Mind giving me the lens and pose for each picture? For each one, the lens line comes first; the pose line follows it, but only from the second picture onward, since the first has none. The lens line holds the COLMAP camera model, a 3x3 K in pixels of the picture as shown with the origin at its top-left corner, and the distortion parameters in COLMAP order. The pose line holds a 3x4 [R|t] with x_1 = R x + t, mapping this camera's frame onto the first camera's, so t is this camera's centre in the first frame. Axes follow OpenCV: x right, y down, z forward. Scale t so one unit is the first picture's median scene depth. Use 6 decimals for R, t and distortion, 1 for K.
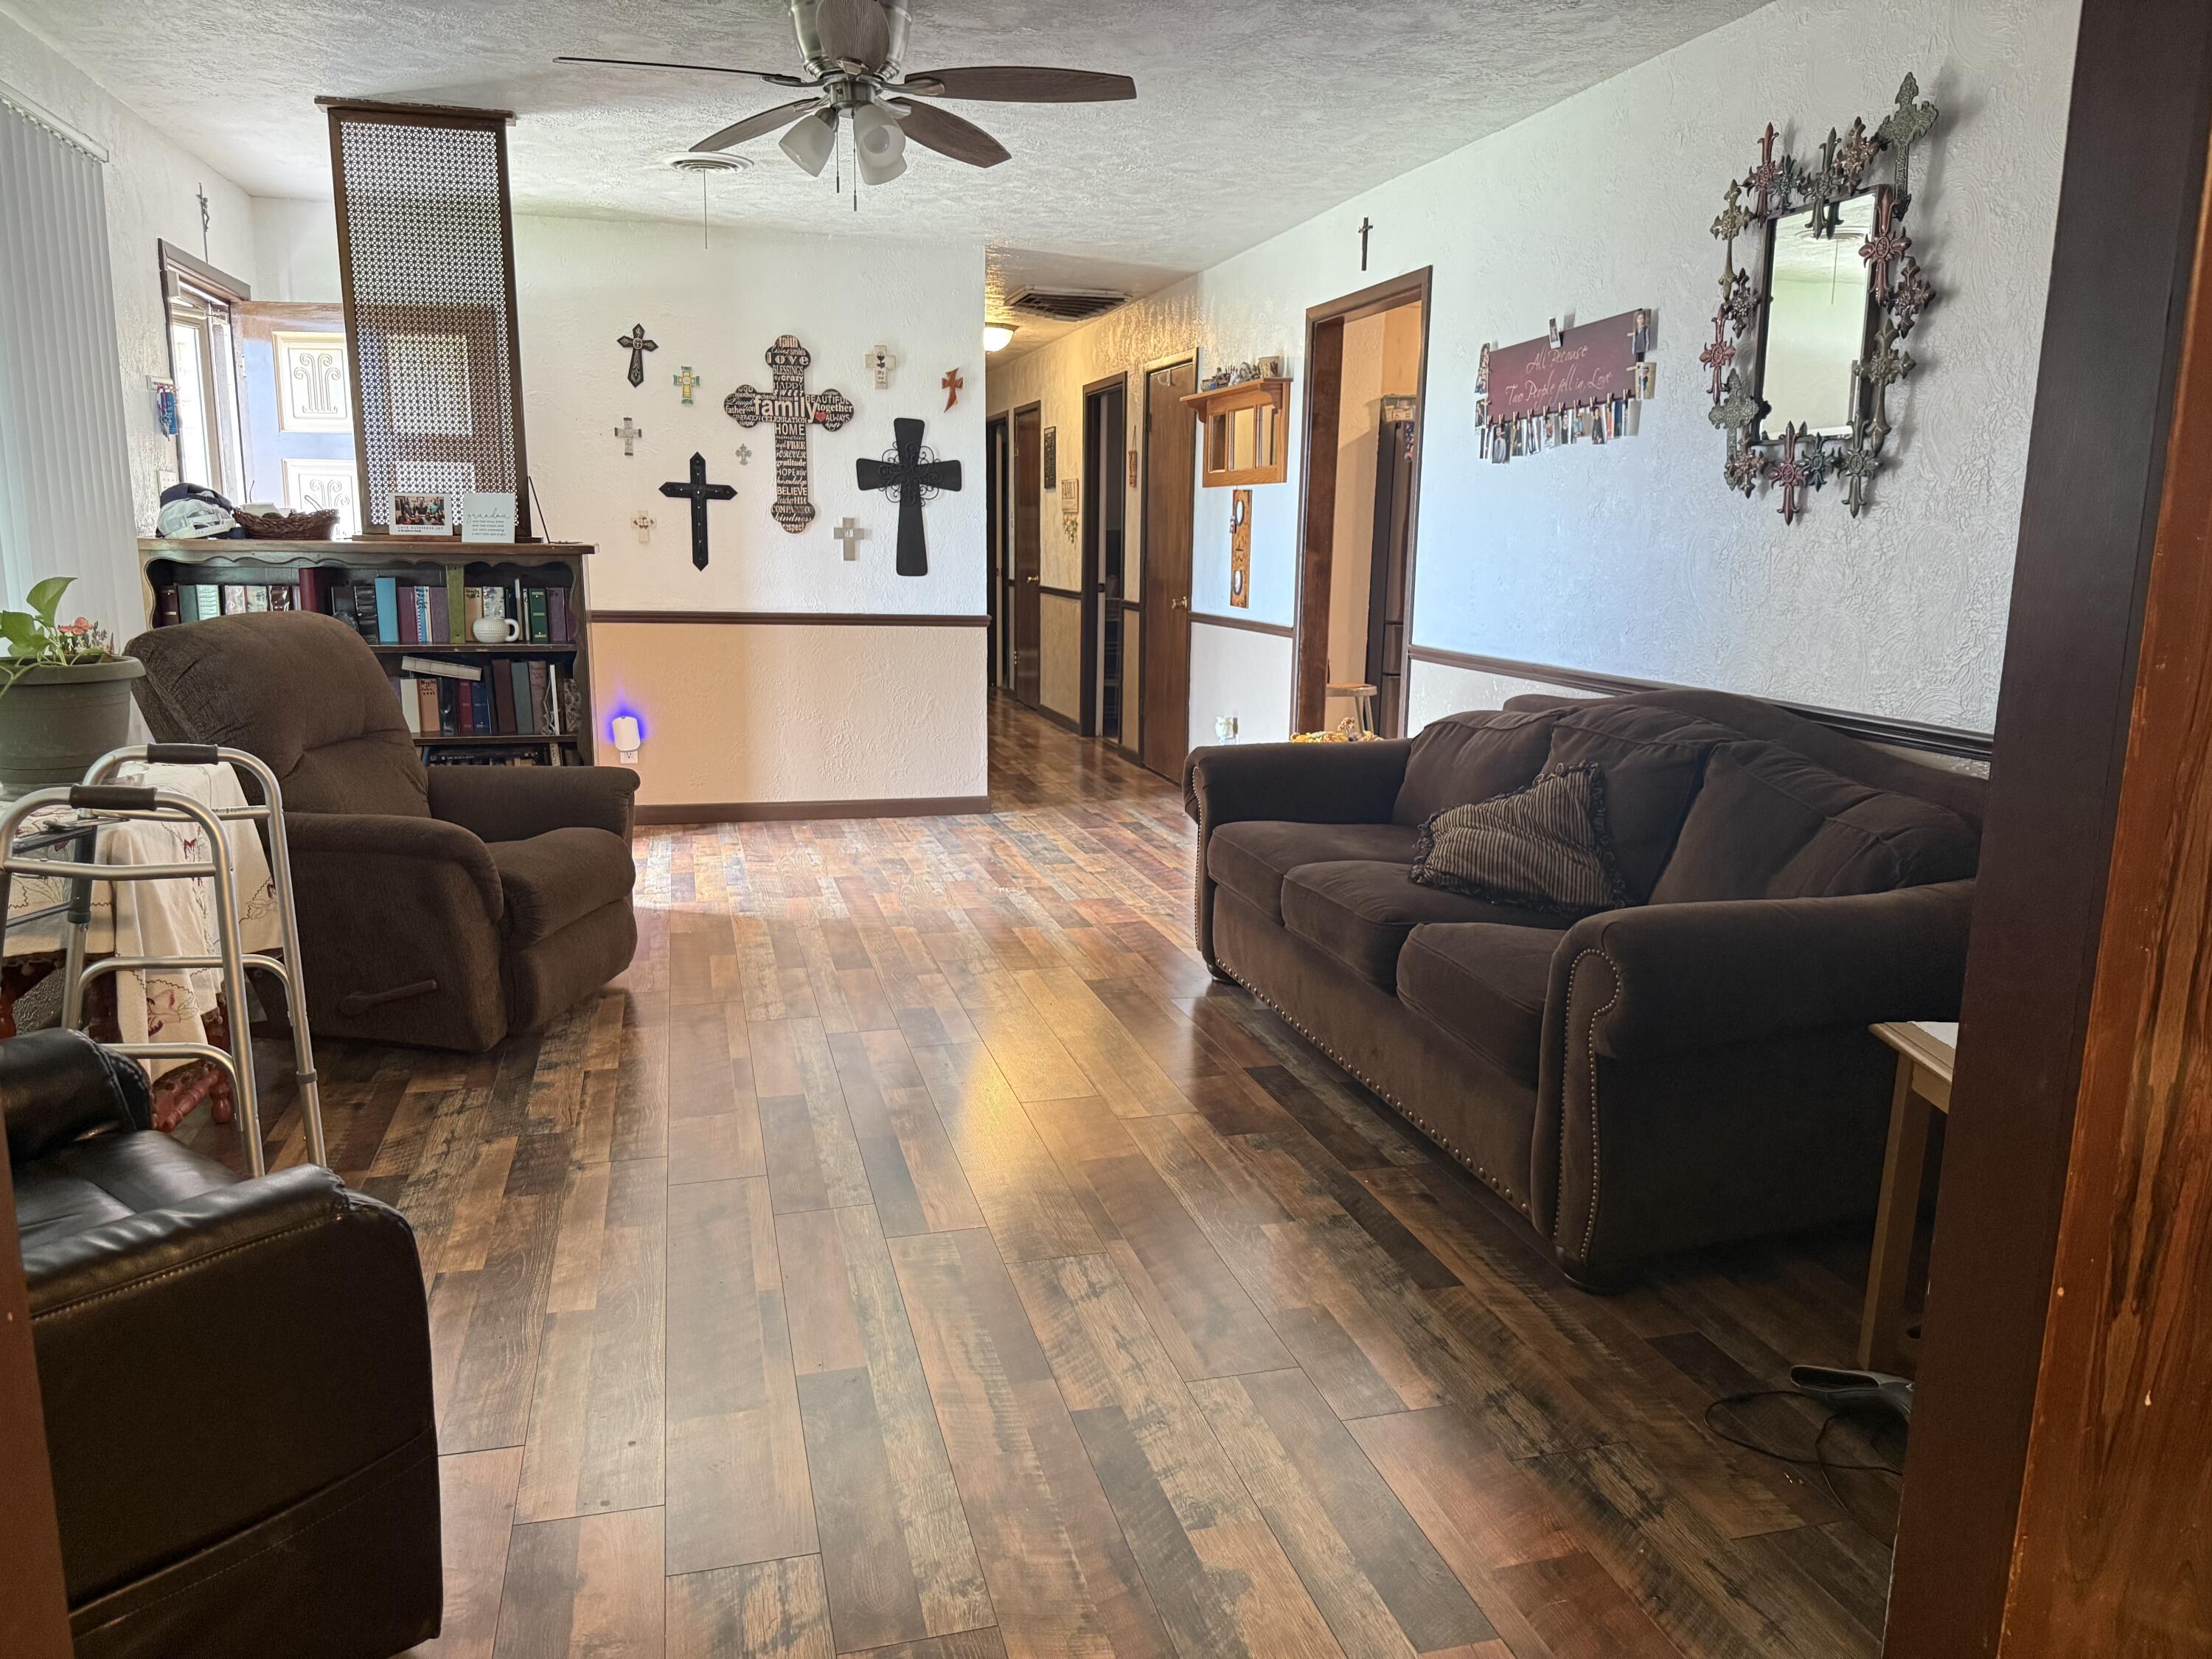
lens RADIAL K [[1559.7, 0, 1109.2], [0, 1559.7, 838.8], [0, 0, 1]] dist [0.055206, -0.026280]
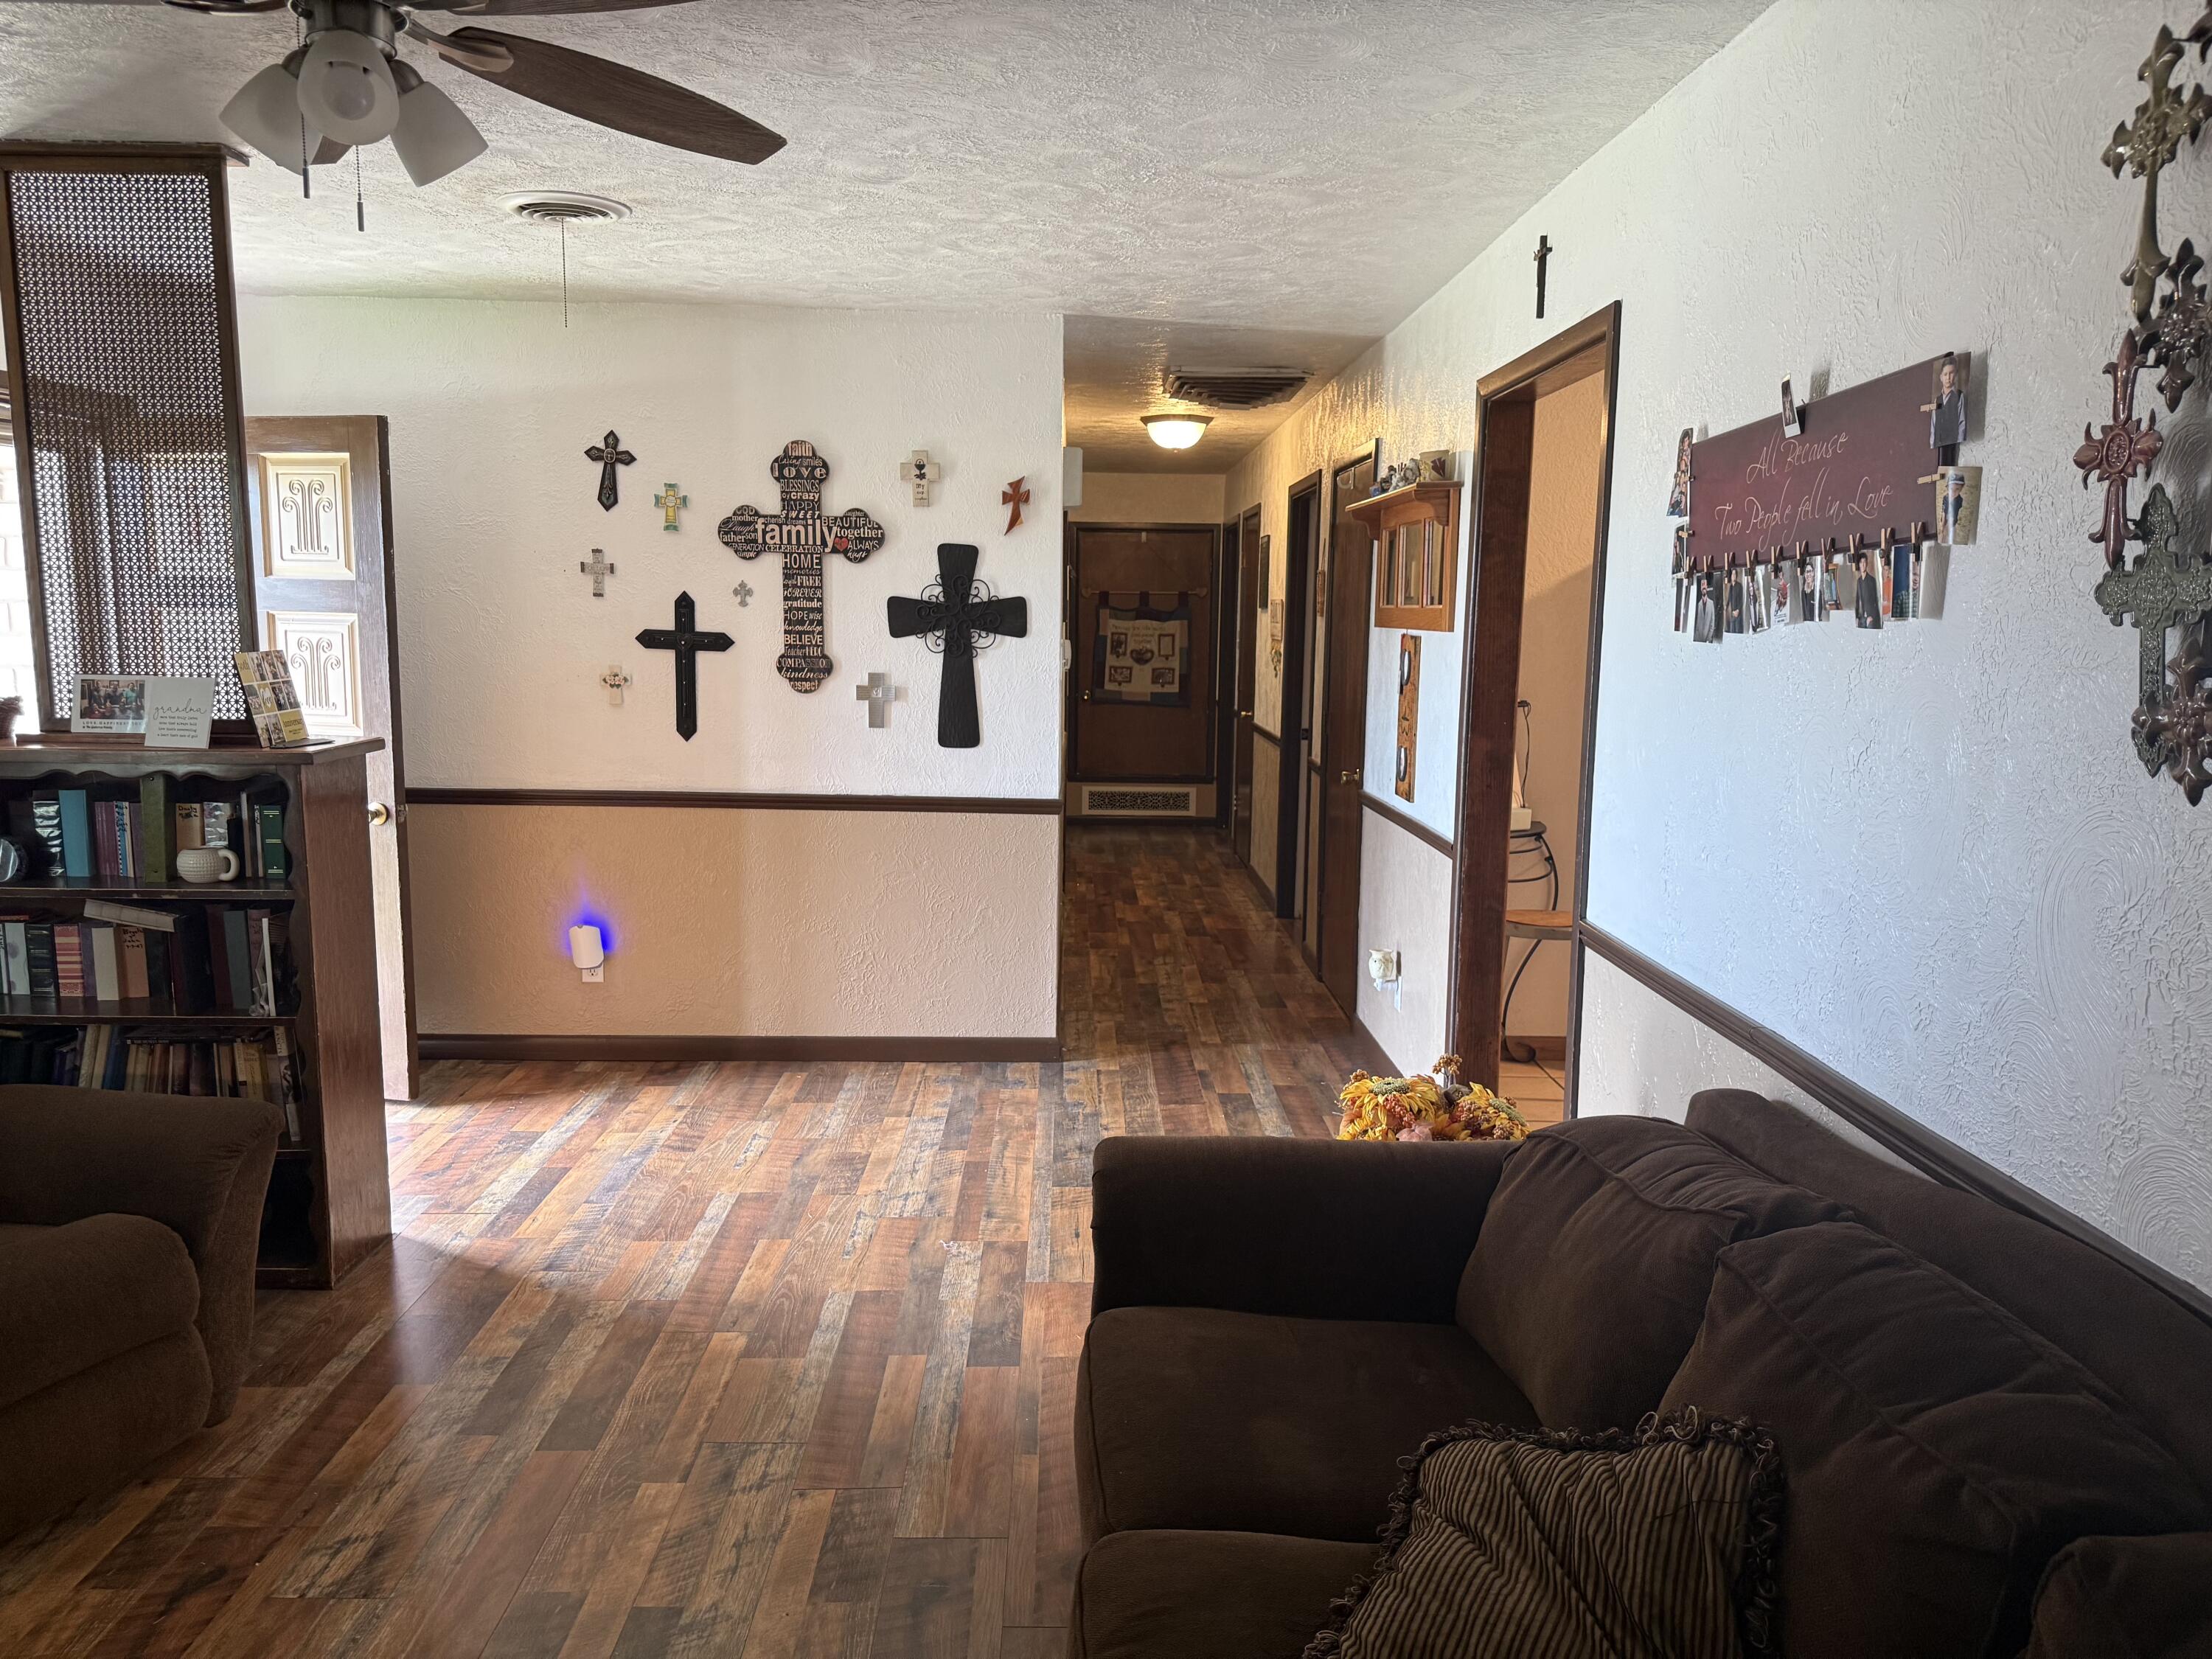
lens RADIAL K [[1559.7, 0, 1103.2], [0, 1559.7, 835.8], [0, 0, 1]] dist [0.055206, -0.026280]
pose [[0.969917, 0.034240, -0.241016, 0.165752], [-0.047067, 0.997754, -0.047663, -0.124501], [0.238843, 0.057573, 0.969350, 0.385214]]
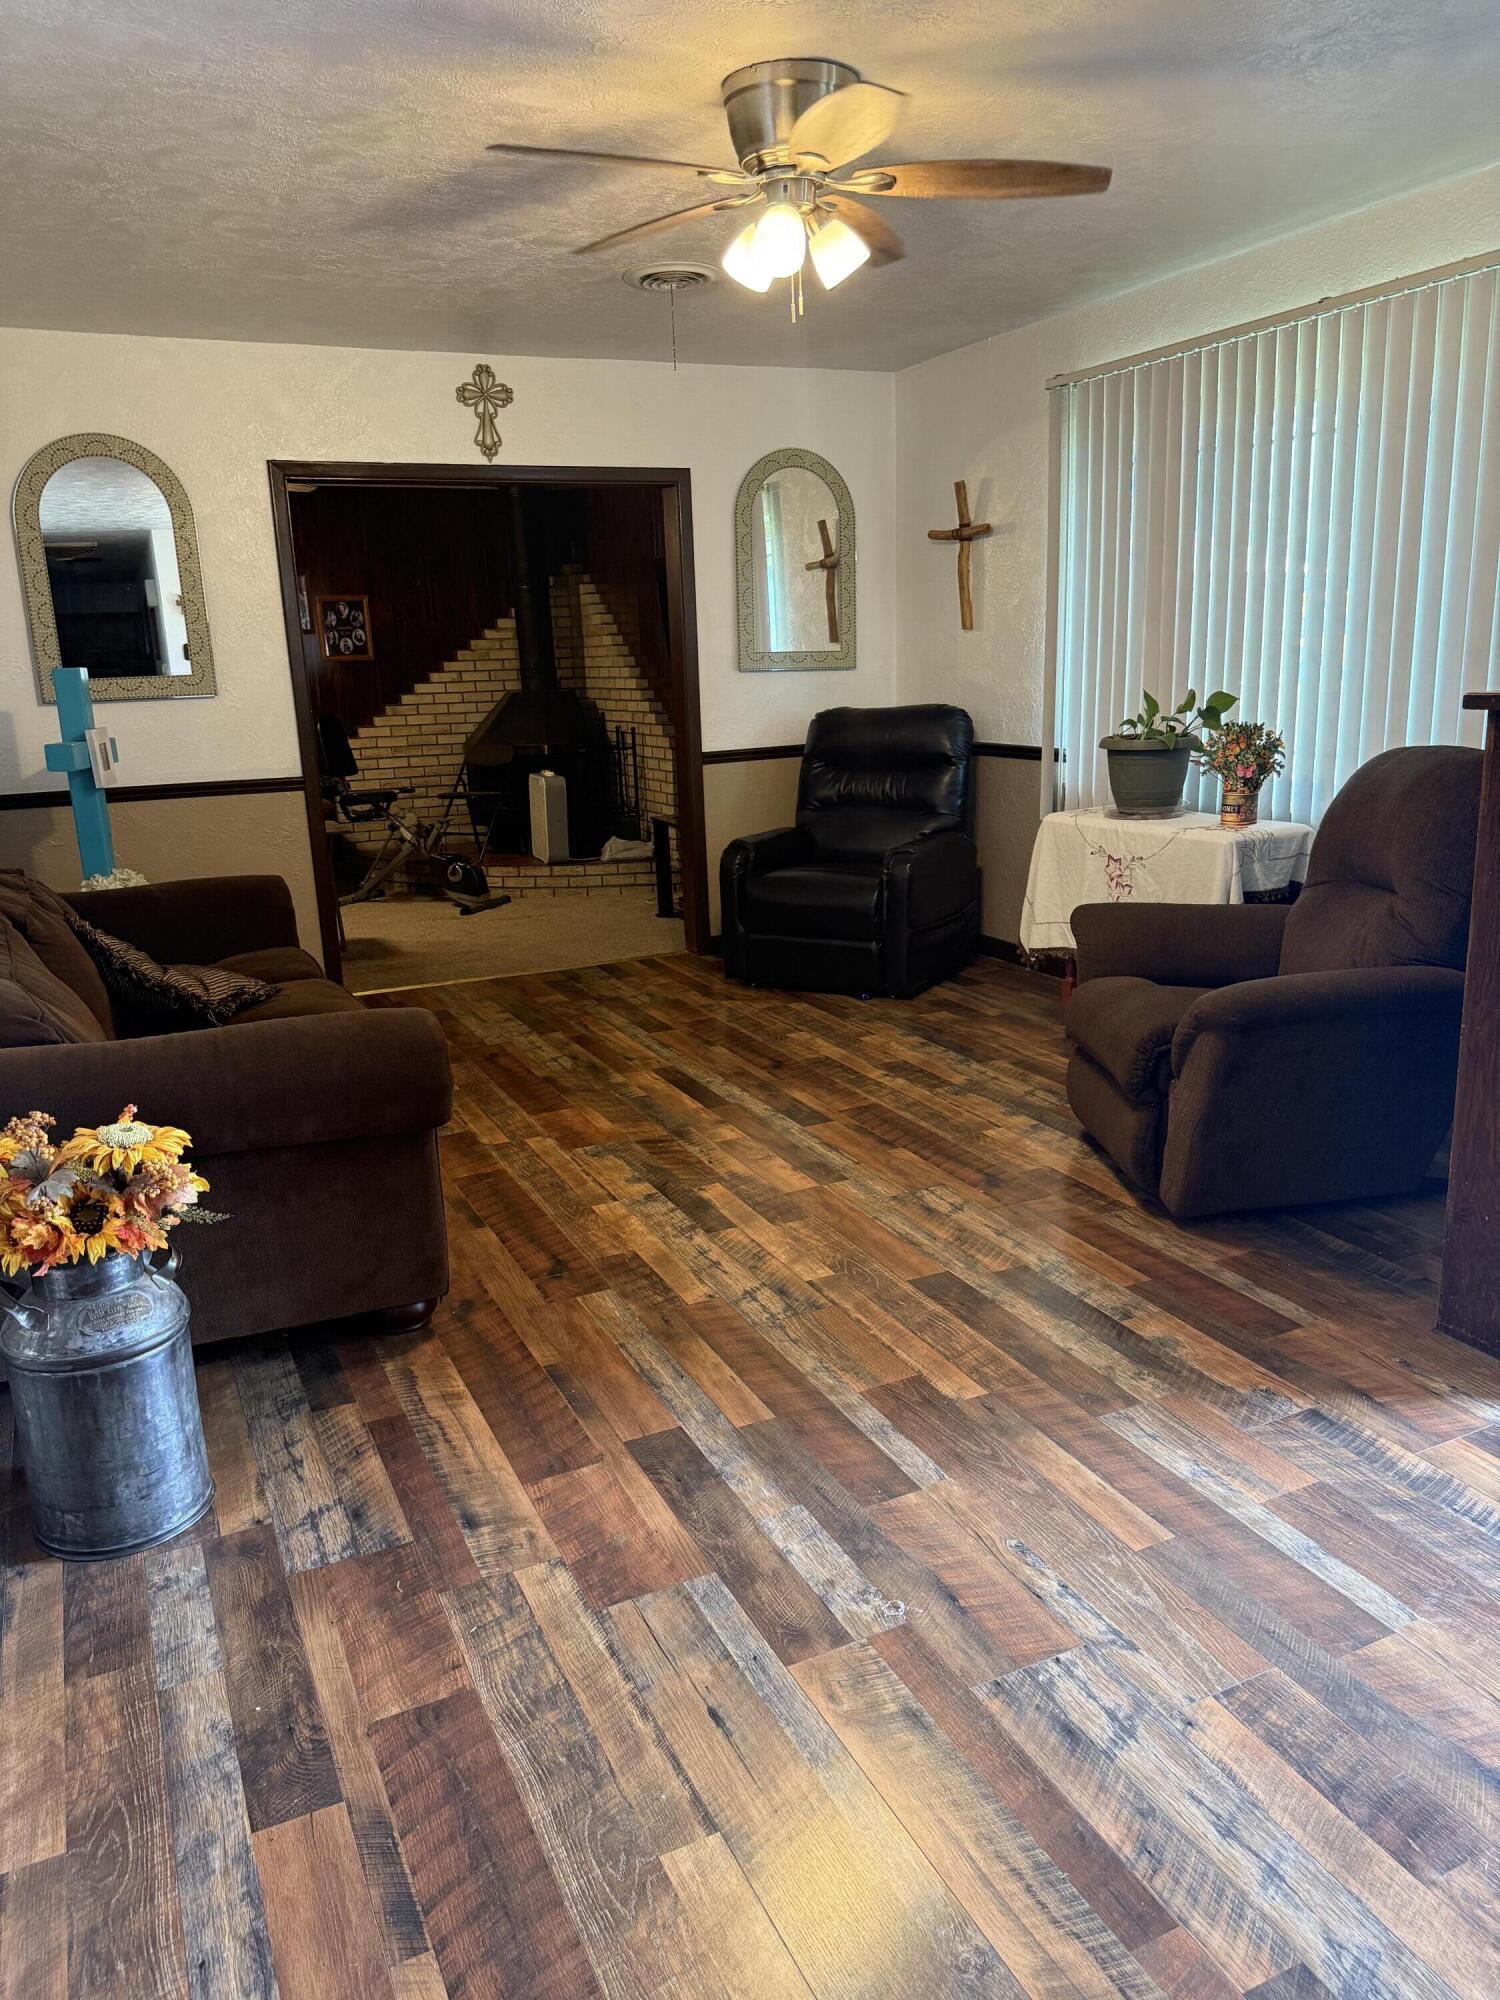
lens RADIAL K [[1410.3, 0, 746.2], [0, 1410.3, 1002.6], [0, 0, 1]] dist [0.055206, -0.026280]
pose [[-0.985356, 0.053563, -0.161877, 0.019145], [-0.018693, 0.909721, 0.414799, -0.273895], [0.169480, 0.411751, -0.895398, 1.362220]]
